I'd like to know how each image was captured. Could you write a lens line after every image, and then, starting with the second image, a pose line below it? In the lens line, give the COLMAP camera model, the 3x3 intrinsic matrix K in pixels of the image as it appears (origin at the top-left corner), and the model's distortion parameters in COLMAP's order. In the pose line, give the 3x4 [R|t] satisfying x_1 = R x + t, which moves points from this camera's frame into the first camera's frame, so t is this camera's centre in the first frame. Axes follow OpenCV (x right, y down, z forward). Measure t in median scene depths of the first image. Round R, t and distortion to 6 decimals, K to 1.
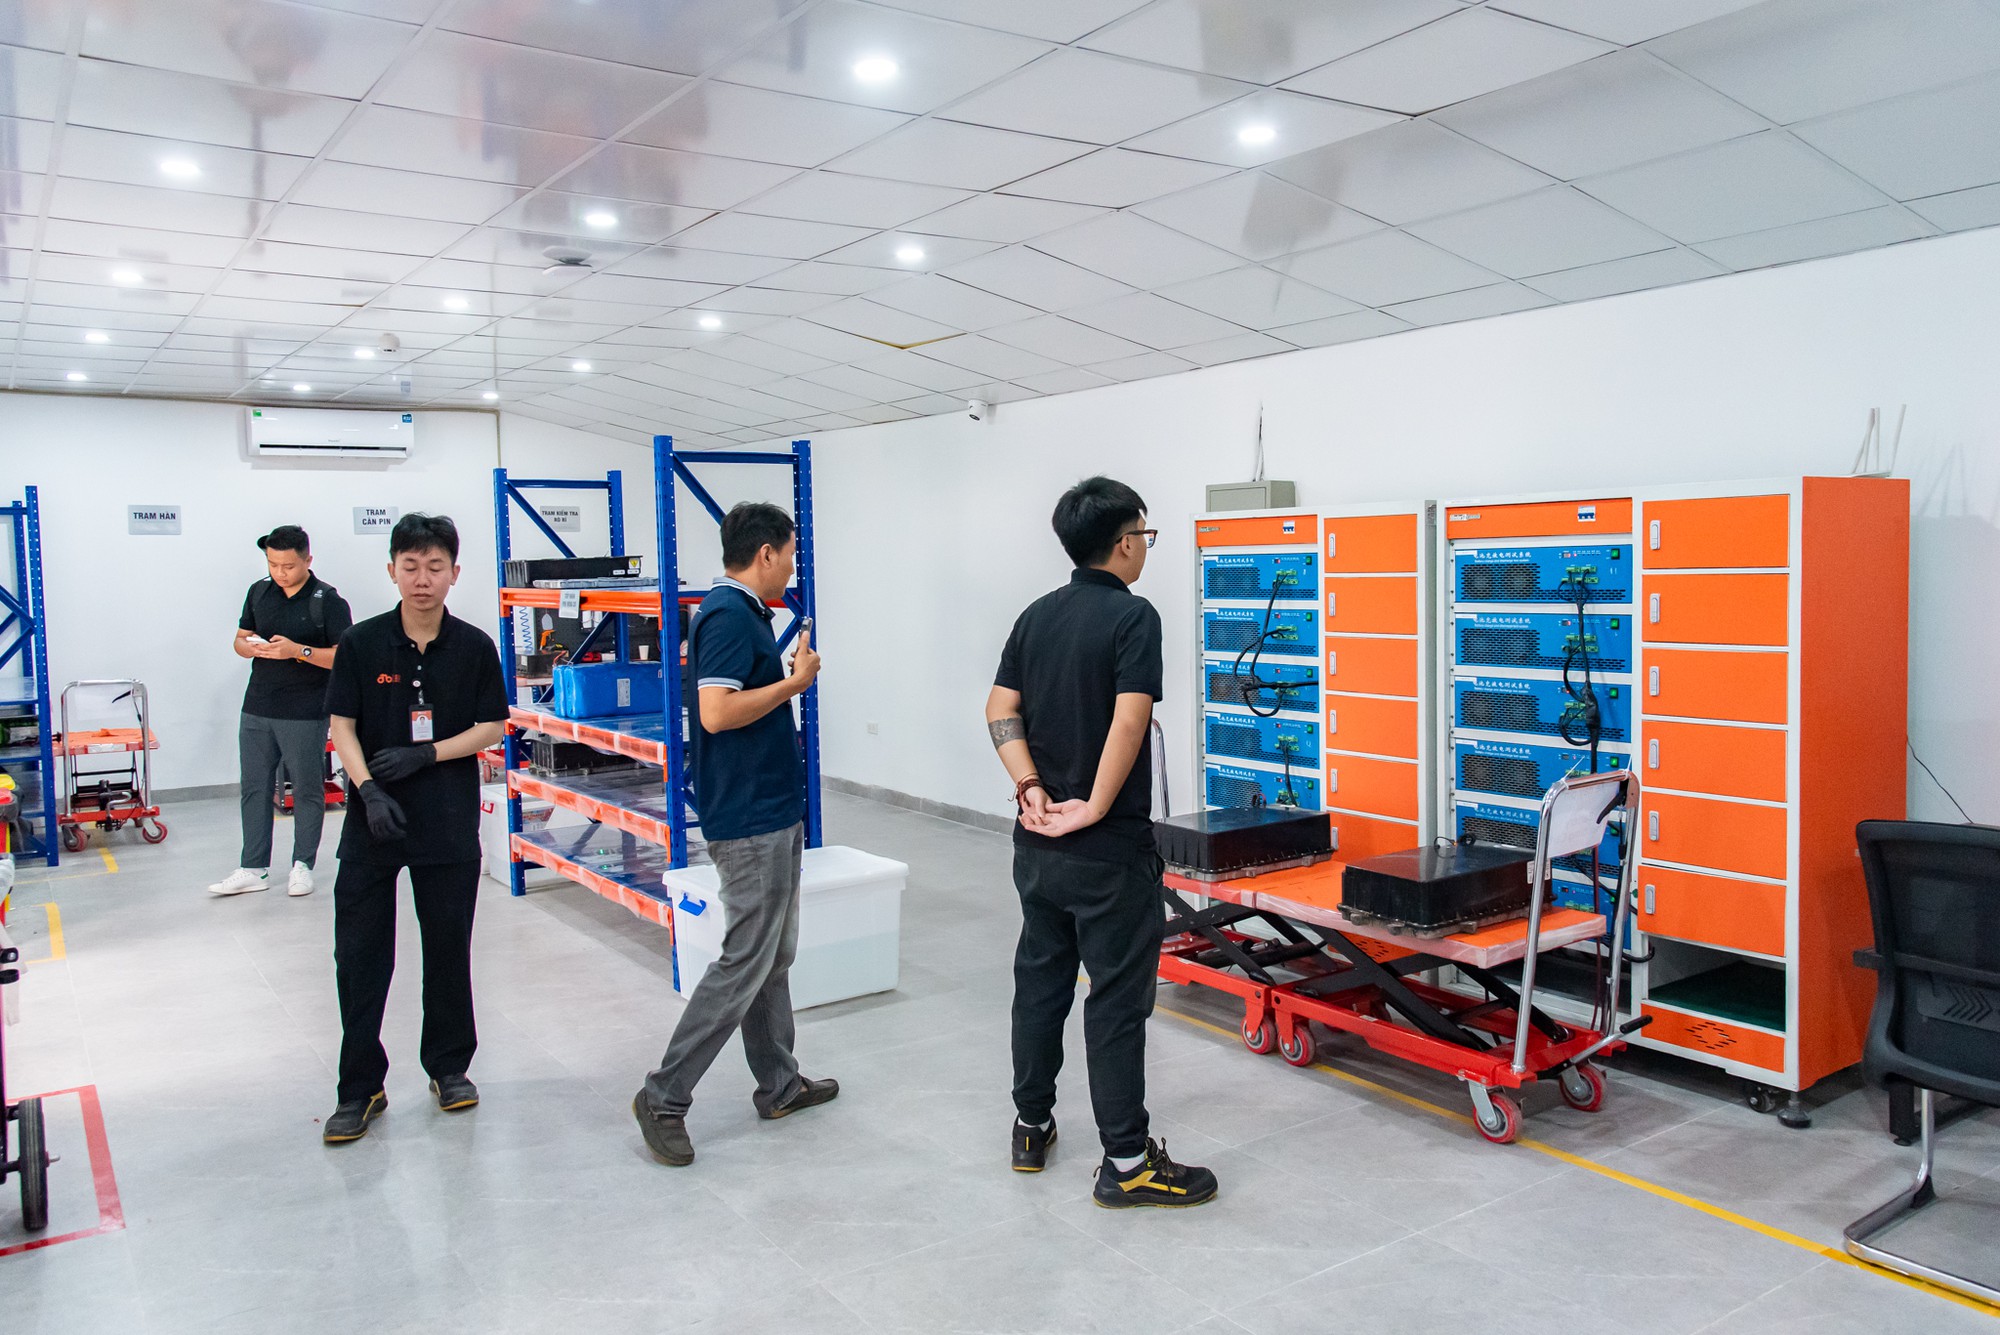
lens RADIAL K [[1470.1, 0, 991.4], [0, 1470.1, 637.9], [0, 0, 1]] dist [0.043772, -0.033761]
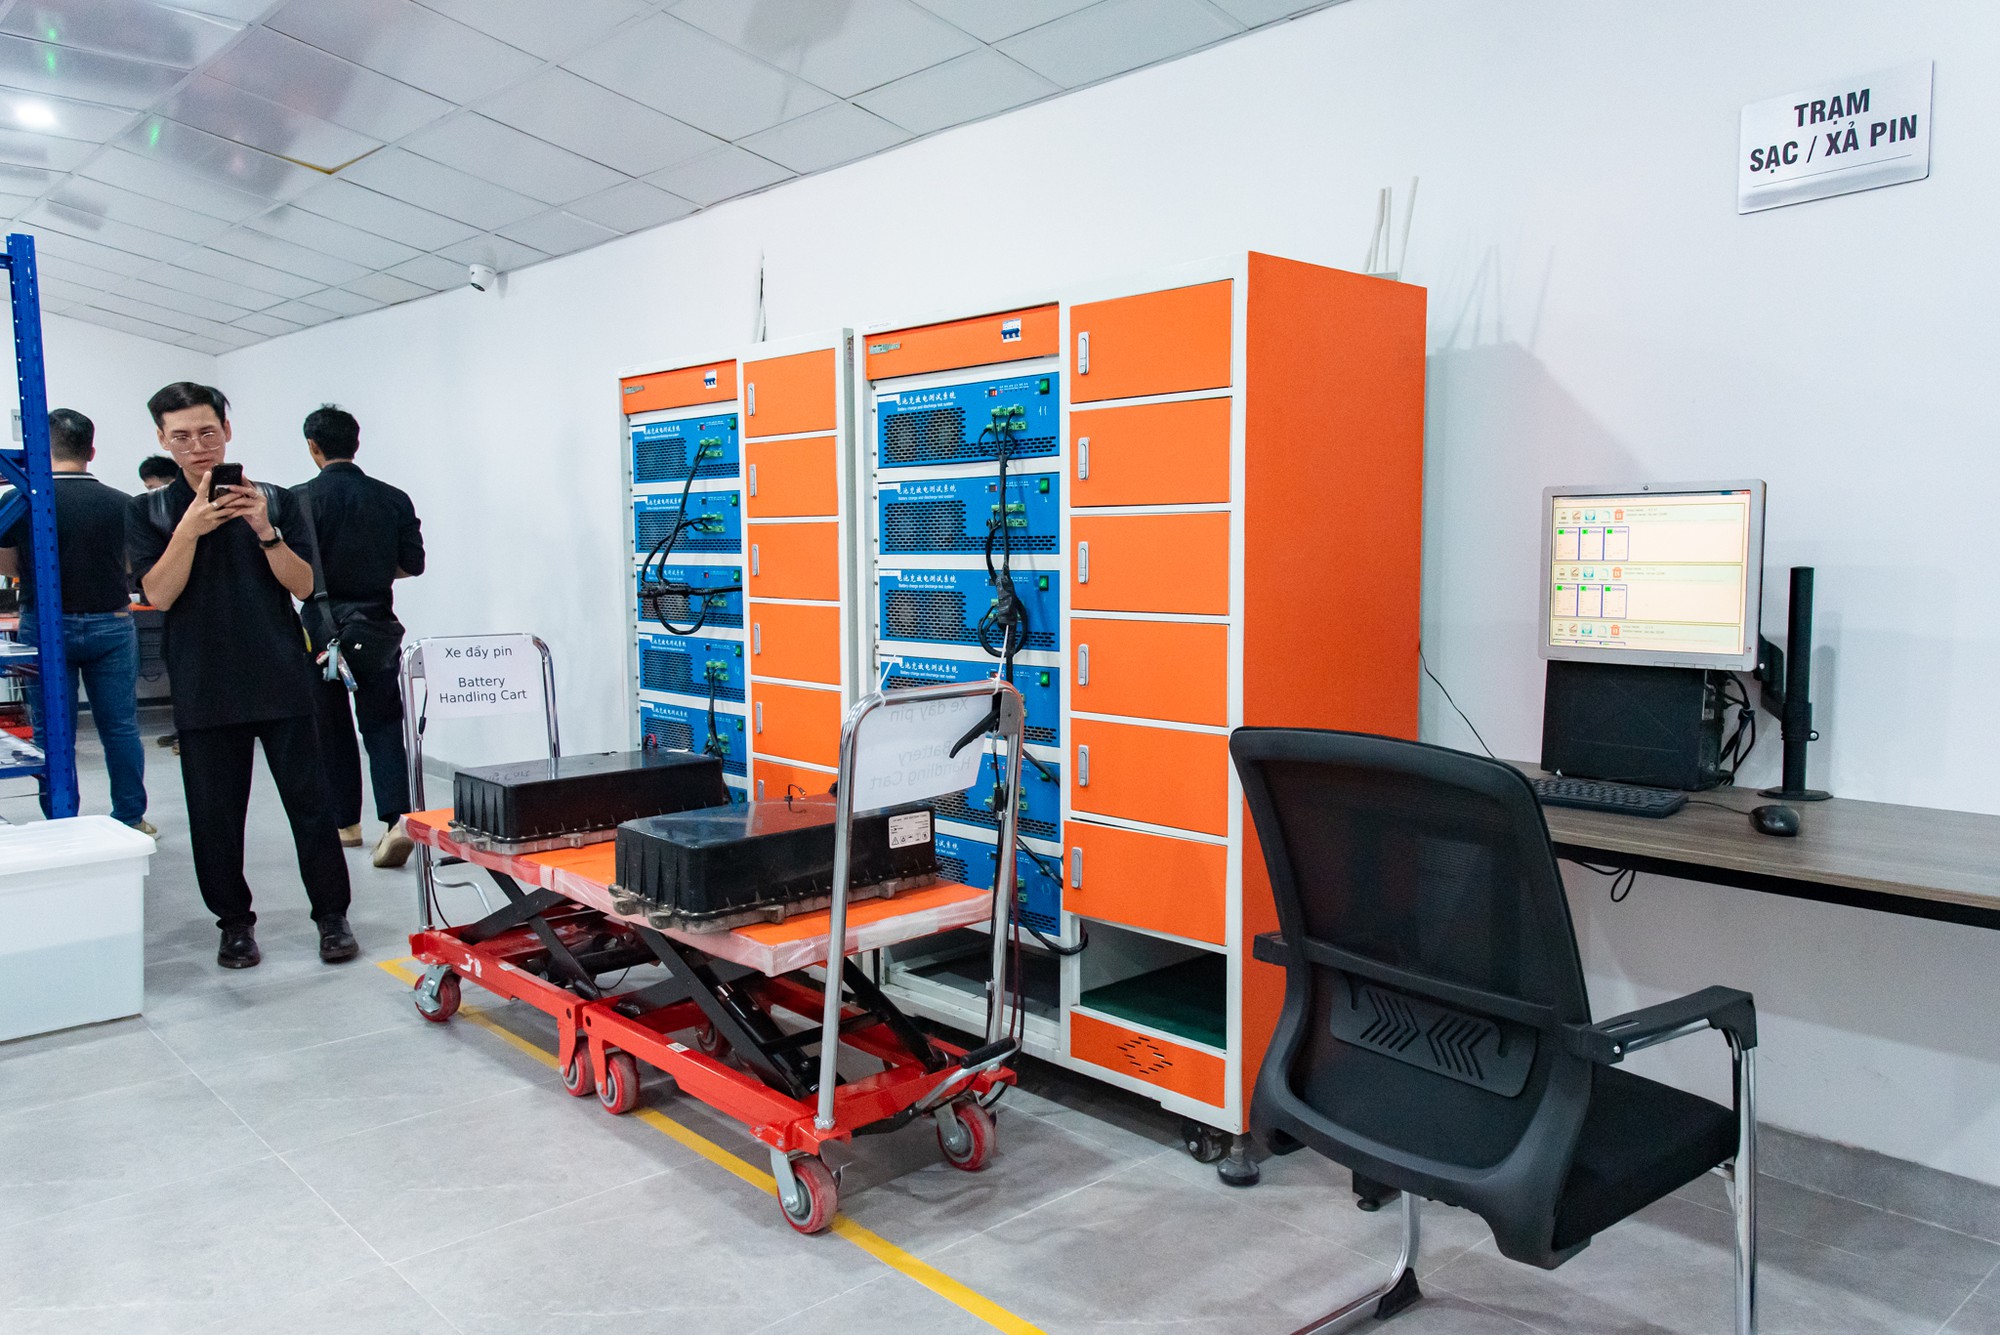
lens RADIAL K [[1445.9, 0, 1000.0], [0, 1445.9, 667.5], [0, 0, 1]] dist [0.059074, -0.003914]
pose [[0.990497, 0.005595, 0.137418, 0.310112], [-0.009967, 0.999465, 0.031149, 0.057819], [-0.137170, -0.032222, 0.990023, 0.313233]]
